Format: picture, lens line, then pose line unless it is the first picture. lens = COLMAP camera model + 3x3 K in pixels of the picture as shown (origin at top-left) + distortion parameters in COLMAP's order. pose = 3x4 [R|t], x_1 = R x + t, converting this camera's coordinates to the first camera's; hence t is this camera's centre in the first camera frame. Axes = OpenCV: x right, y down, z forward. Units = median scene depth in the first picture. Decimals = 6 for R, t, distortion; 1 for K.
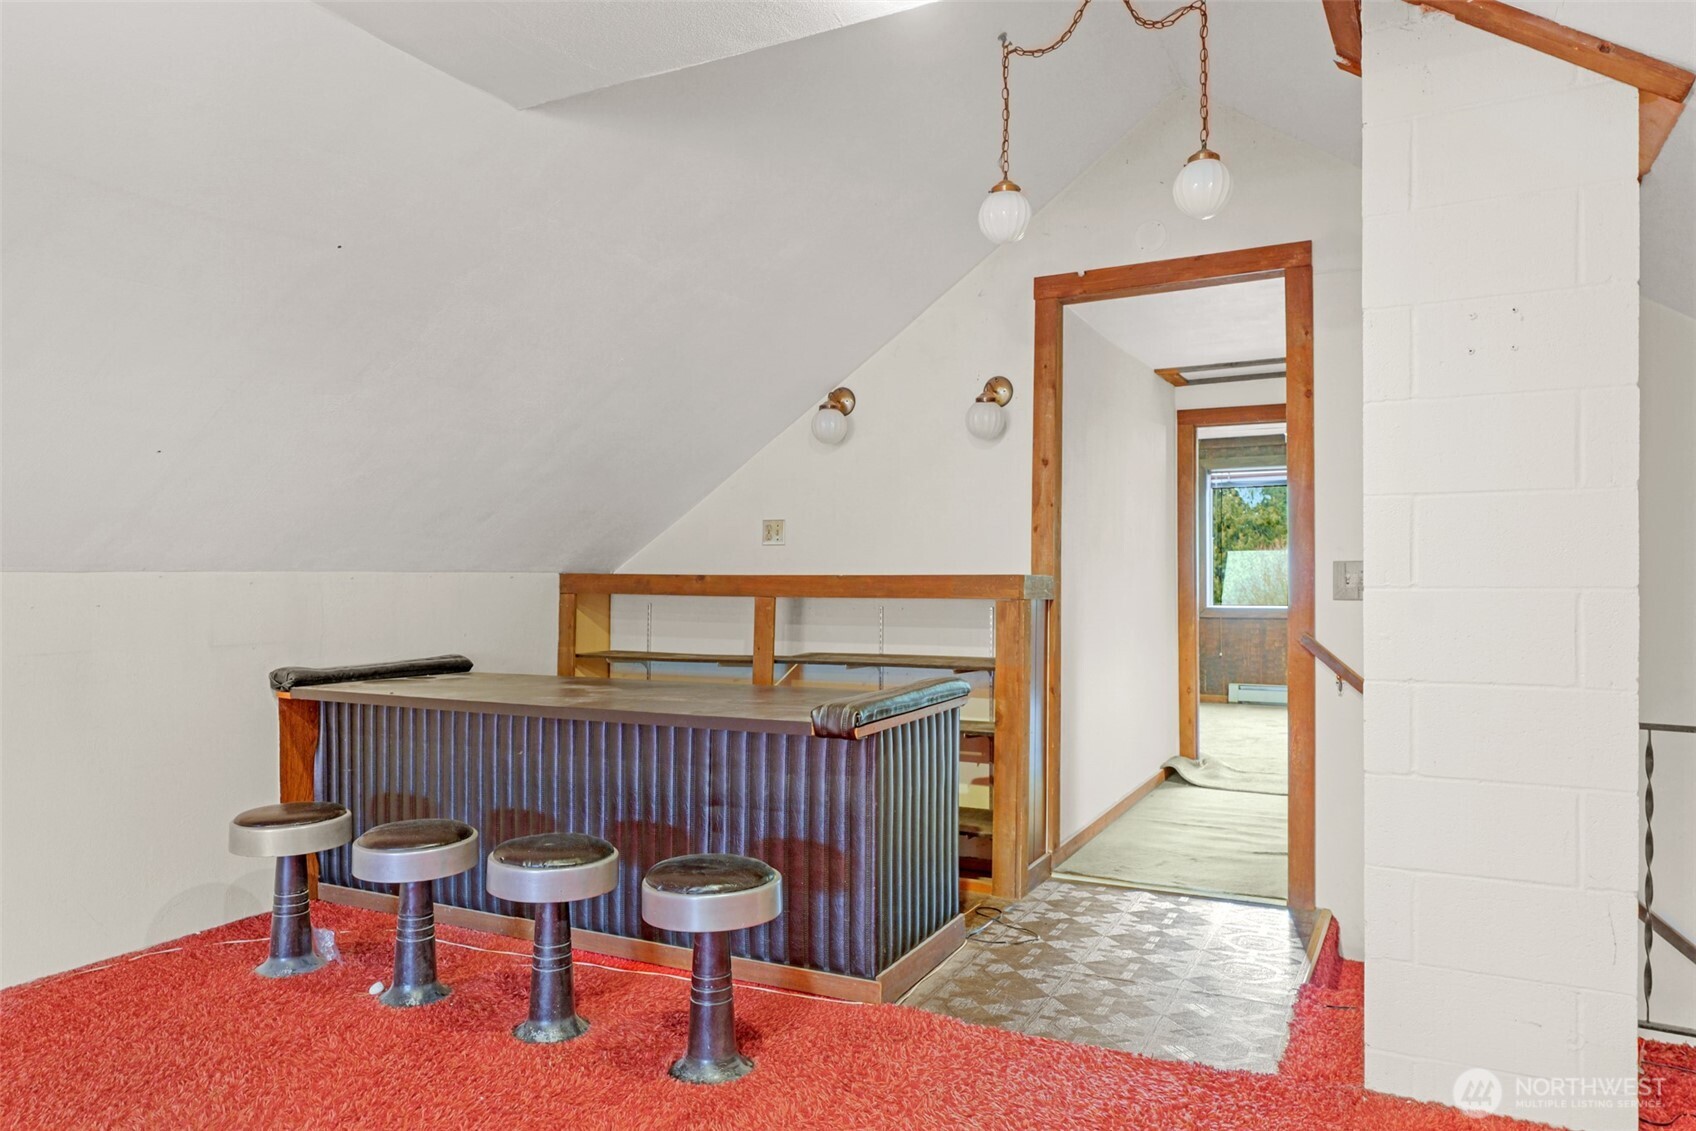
lens RADIAL K [[1134.6, 0, 844.5], [0, 1134.6, 572.2], [0, 0, 1]] dist [0.002695, -0.000023]
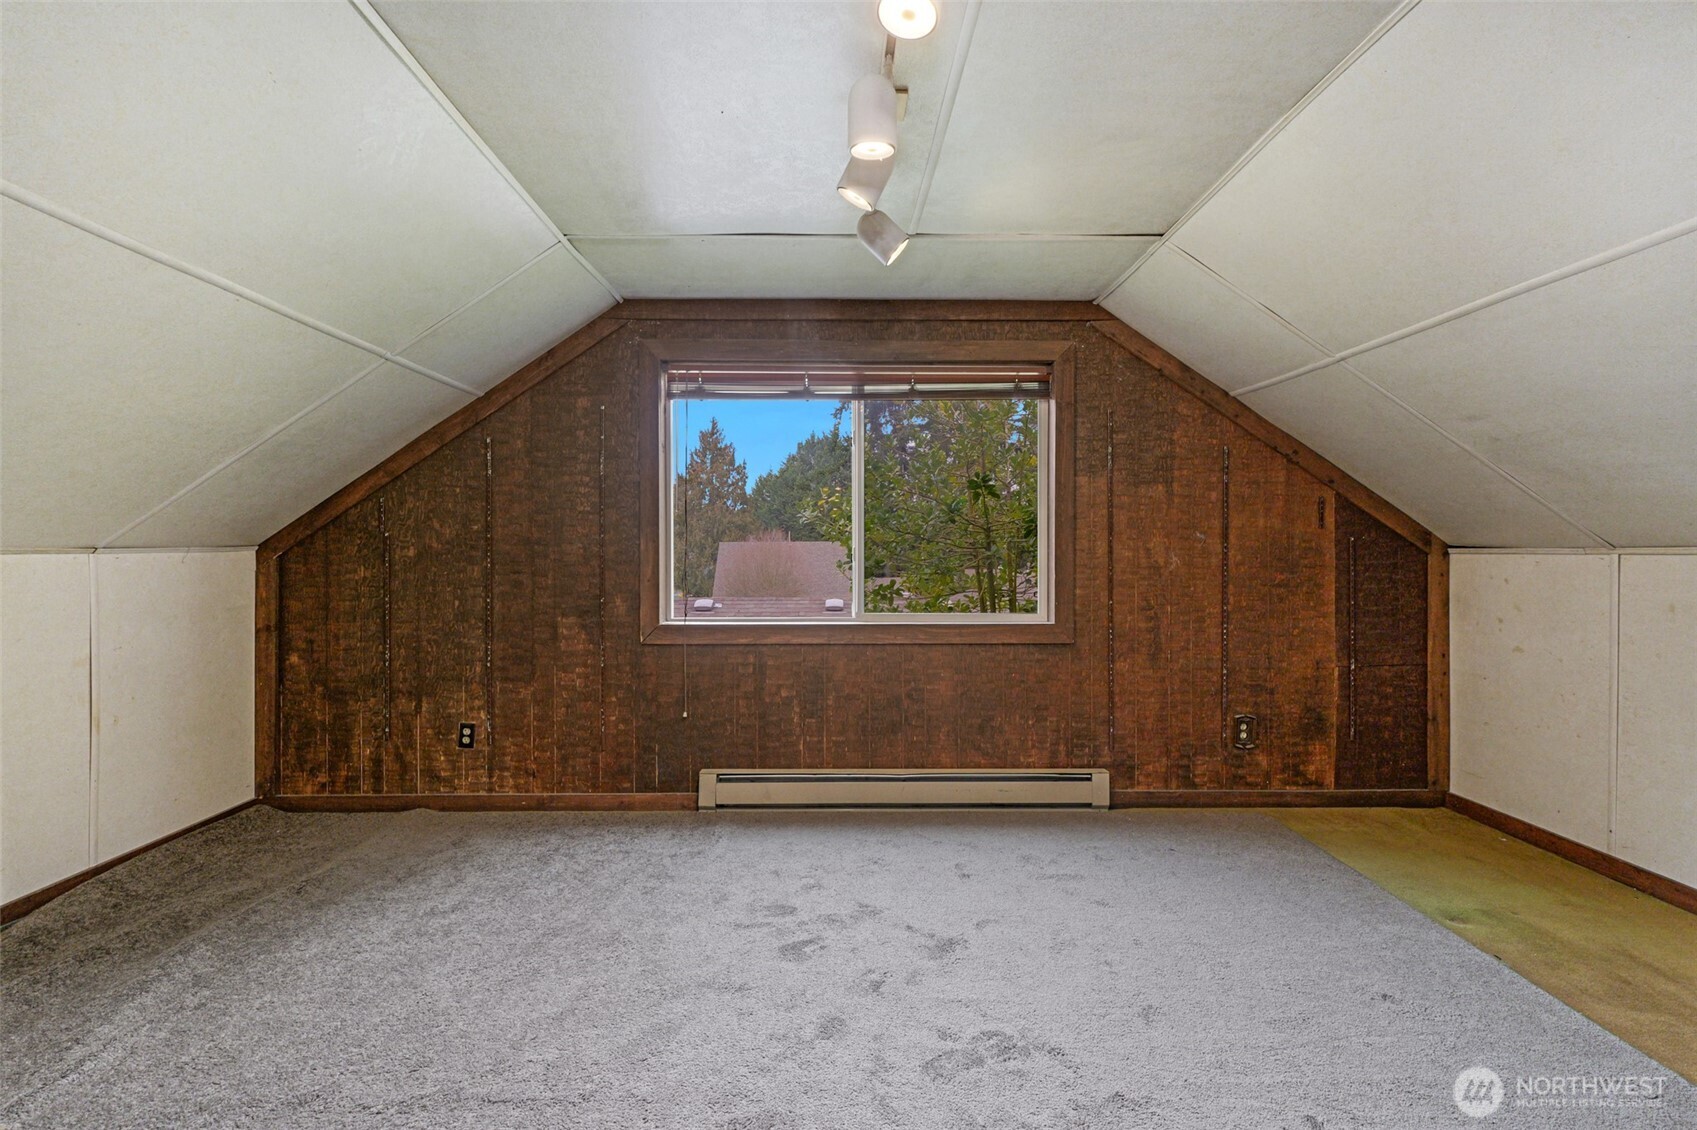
lens RADIAL K [[742.5, 0, 843.2], [0, 742.5, 561.6], [0, 0, 1]] dist [-0.011050, 0.000403]
pose [[0.882101, 0.001160, 0.471059, 0.232842], [-0.004806, 0.999967, 0.006537, -0.001229], [-0.471036, -0.008031, 0.882078, 0.658696]]
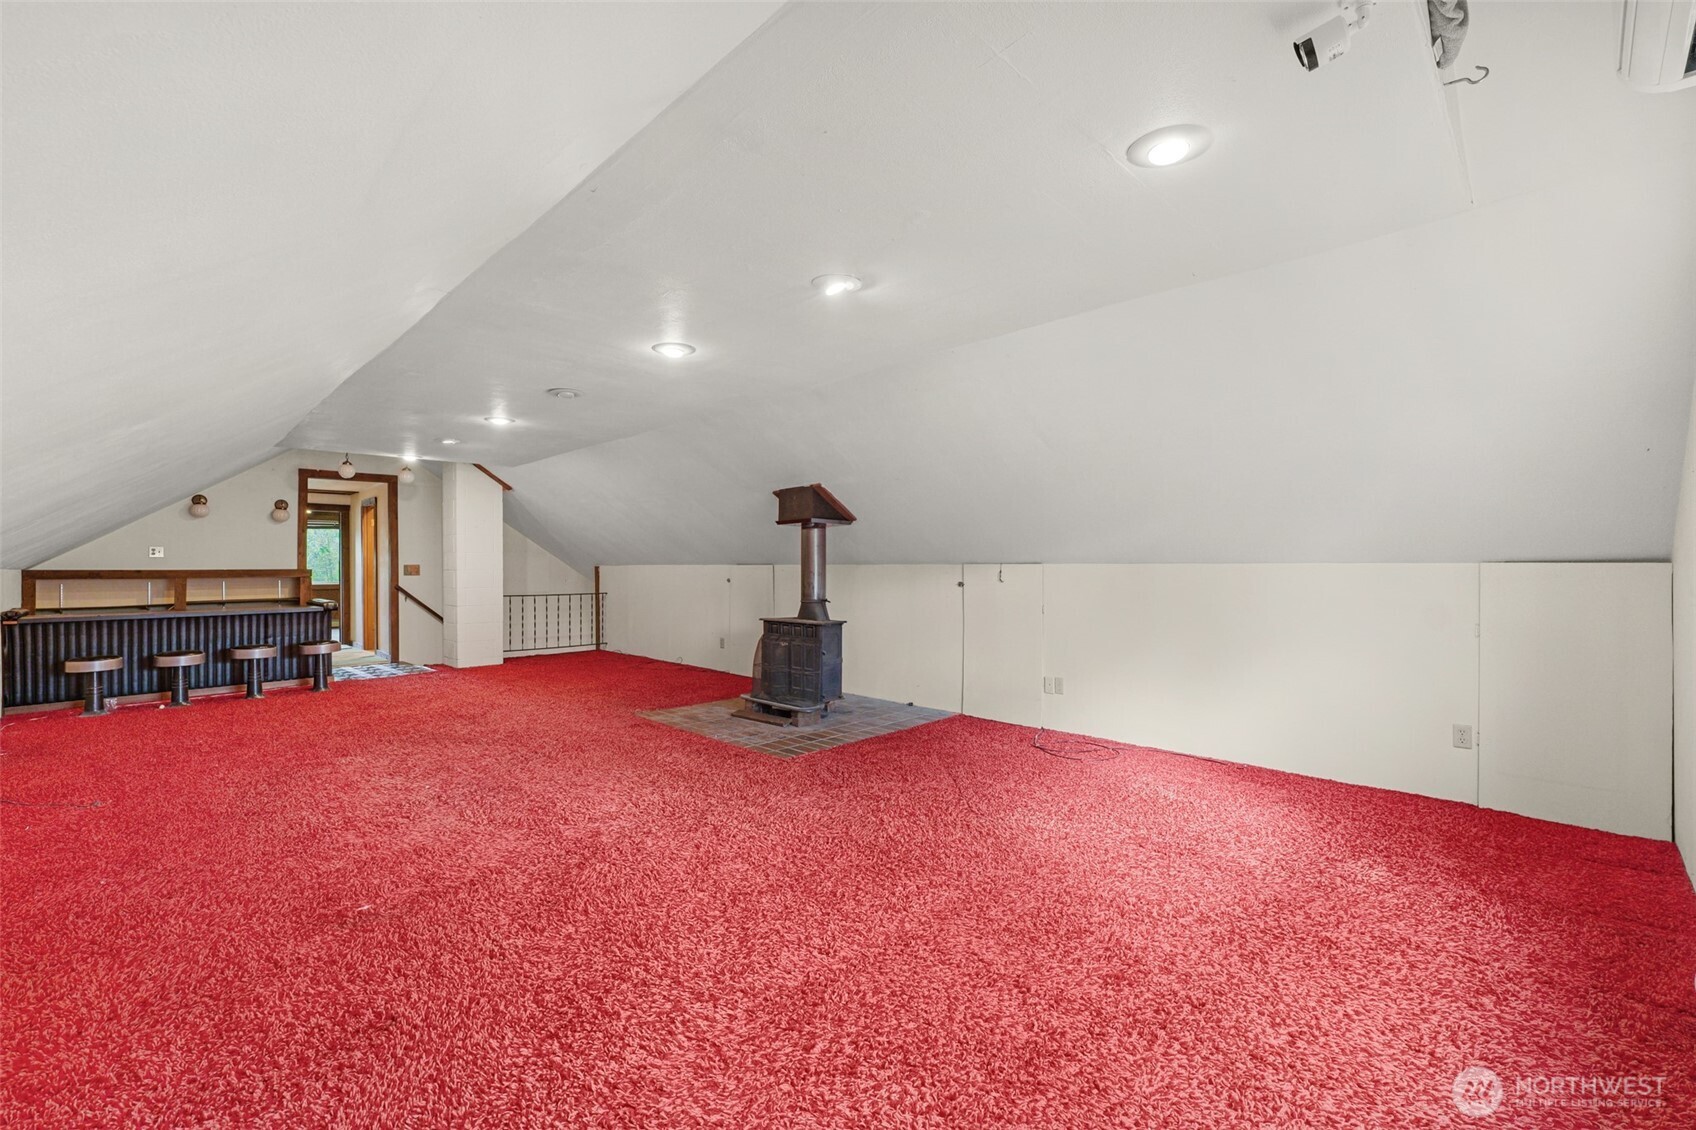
lens RADIAL K [[742.1, 0, 850.2], [0, 742.1, 562.7], [0, 0, 1]] dist [-0.011050, 0.000403]
pose [[0.298408, -0.002651, 0.954435, -1.316701], [-0.006408, 0.999968, 0.004782, -0.035286], [-0.954417, -0.007543, 0.298381, -1.002237]]
